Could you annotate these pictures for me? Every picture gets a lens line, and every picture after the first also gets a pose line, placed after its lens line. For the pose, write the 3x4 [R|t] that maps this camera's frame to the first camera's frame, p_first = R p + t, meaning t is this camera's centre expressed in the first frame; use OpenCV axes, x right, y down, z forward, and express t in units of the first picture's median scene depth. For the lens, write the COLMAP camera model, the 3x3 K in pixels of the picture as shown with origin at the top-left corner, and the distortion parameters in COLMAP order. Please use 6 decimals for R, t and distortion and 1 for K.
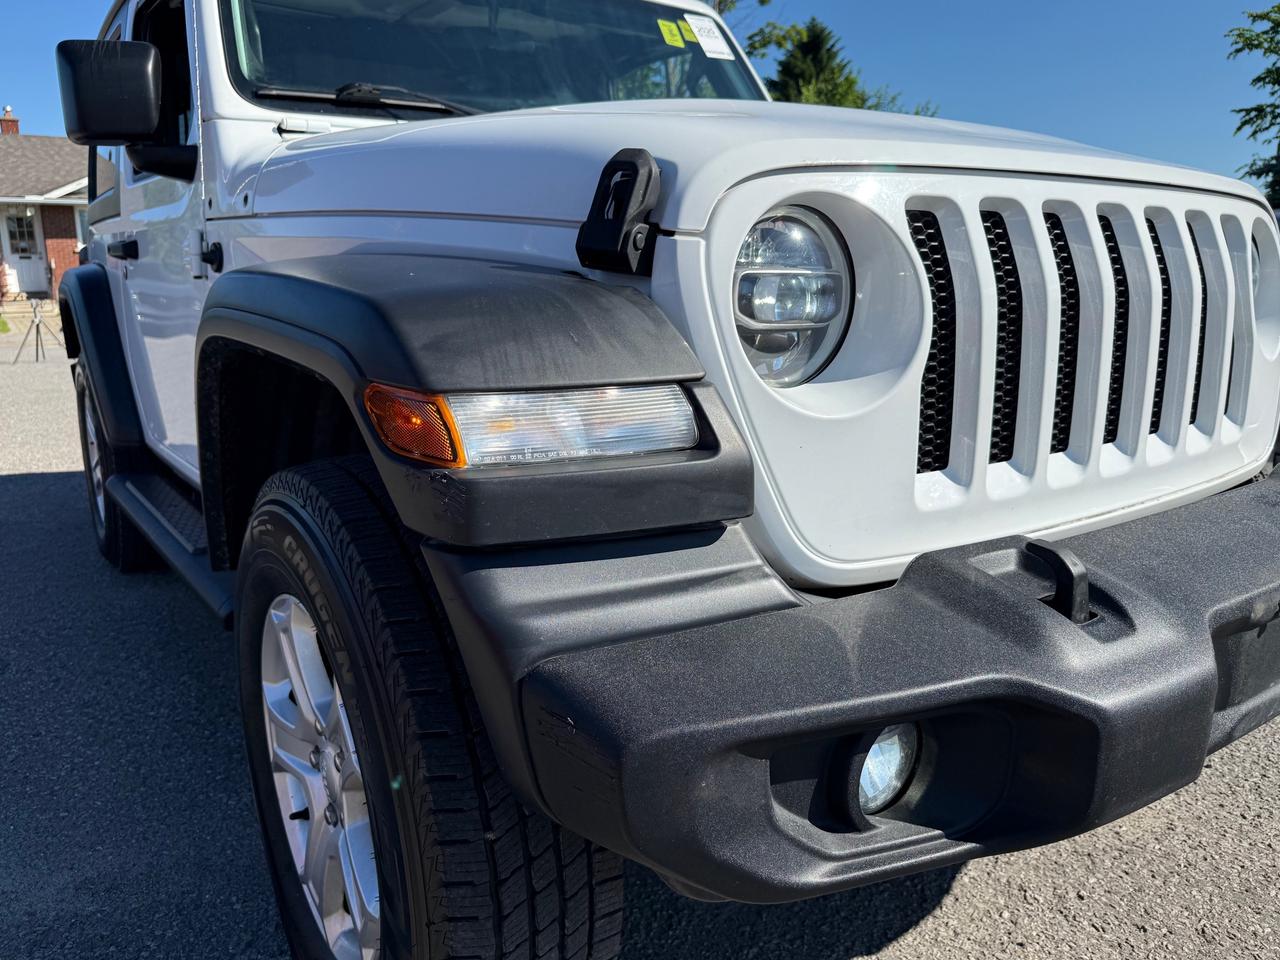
lens RADIAL K [[931.5, 0, 640.0], [0, 931.5, 480.0], [0, 0, 1]] dist [0.025387, -0.008278]
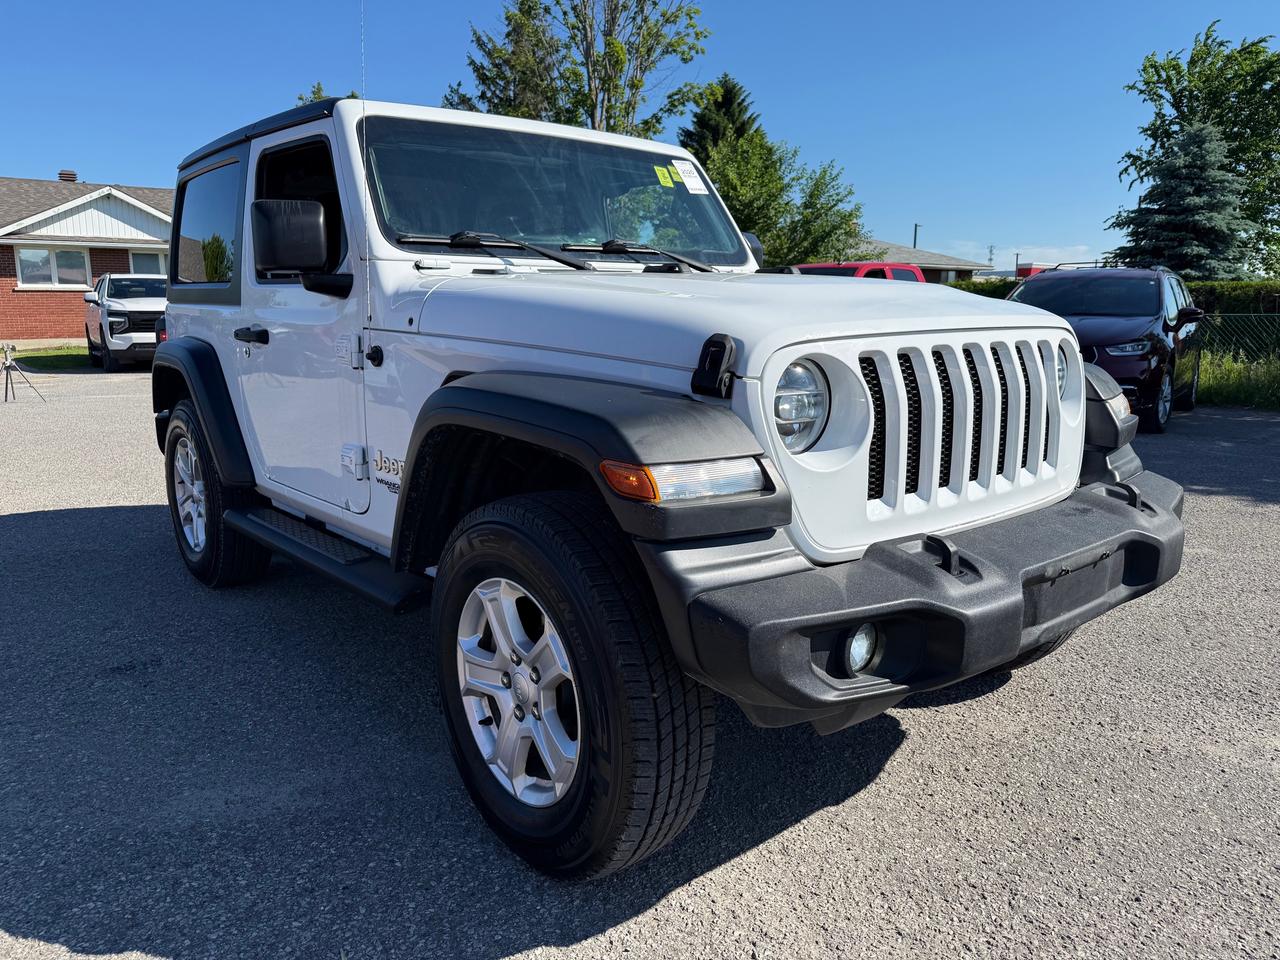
lens RADIAL K [[887.2, 0, 640.0], [0, 887.2, 480.0], [0, 0, 1]] dist [0.126141, -0.162598]
pose [[0.996440, -0.012629, 0.083352, -0.312386], [0.015004, 0.999497, -0.027930, -0.005114], [-0.082958, 0.029082, 0.996129, -0.757064]]
